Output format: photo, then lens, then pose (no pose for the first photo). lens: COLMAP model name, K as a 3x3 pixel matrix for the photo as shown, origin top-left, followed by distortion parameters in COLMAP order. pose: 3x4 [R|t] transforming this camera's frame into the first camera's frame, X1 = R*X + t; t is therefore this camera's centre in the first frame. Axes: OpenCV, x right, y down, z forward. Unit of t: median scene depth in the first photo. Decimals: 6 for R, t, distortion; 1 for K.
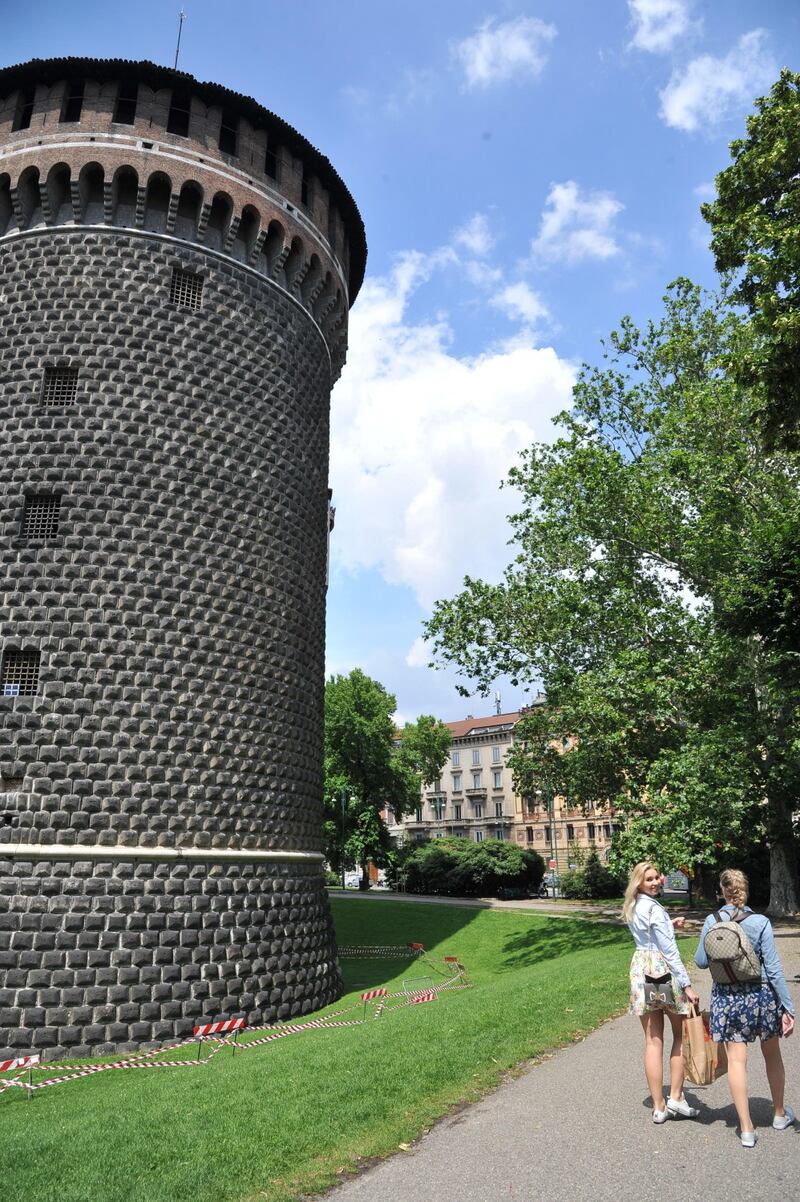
lens RADIAL K [[820.0, 0, 405.2], [0, 820.0, 610.1], [0, 0, 1]] dist [-0.124387, 0.073622]
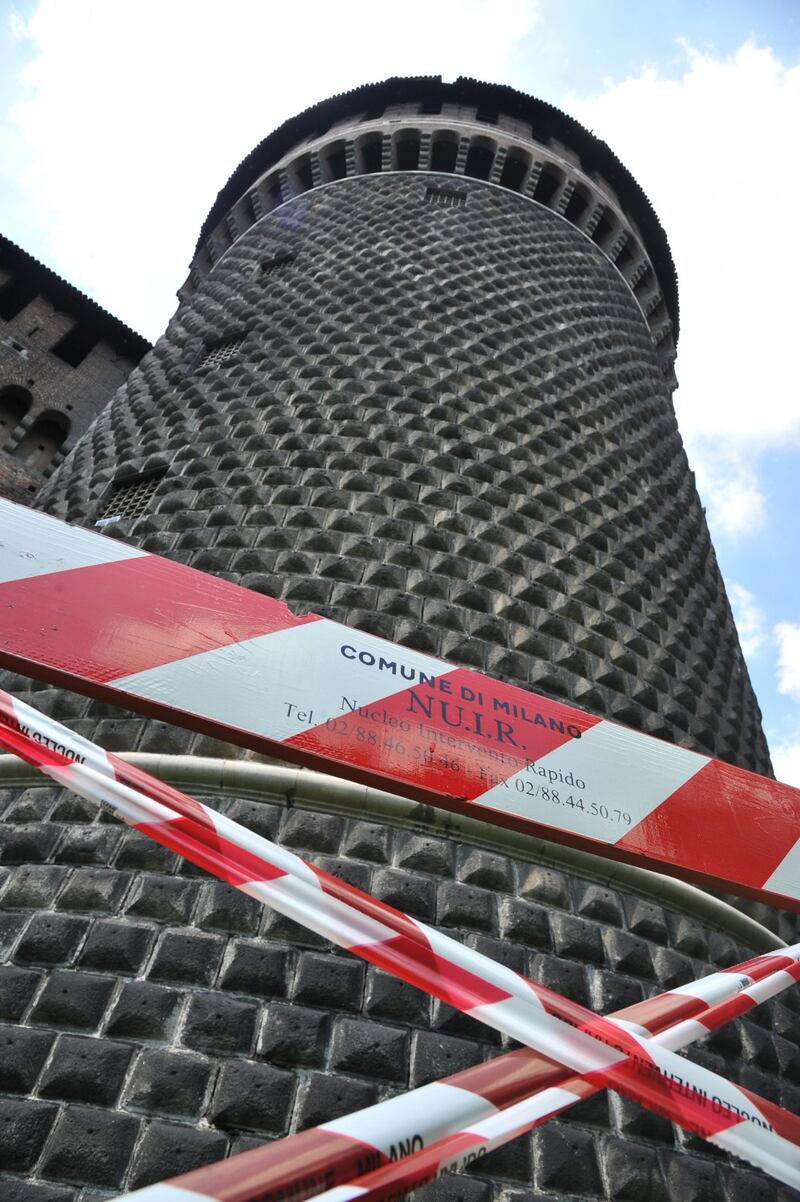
lens RADIAL K [[820.0, 0, 405.2], [0, 820.0, 610.1], [0, 0, 1]] dist [-0.124387, 0.073622]
pose [[0.917661, -0.205460, -0.340125, -0.151096], [0.004132, 0.860839, -0.508861, 0.376204], [0.397343, 0.465556, 0.790807, 0.660173]]
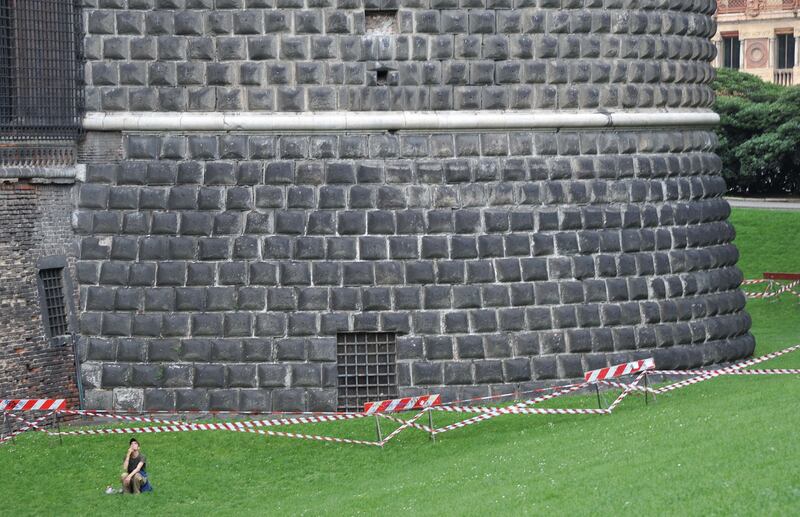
lens RADIAL K [[2906.8, 0, 400.0], [0, 2906.8, 258.5], [0, 0, 1]] dist [1.289725, -0.119442]
pose [[0.991085, -0.004355, 0.133158, -0.719005], [-0.041356, 0.940037, 0.338556, -0.367340], [-0.126647, -0.341045, 0.931477, -1.163911]]
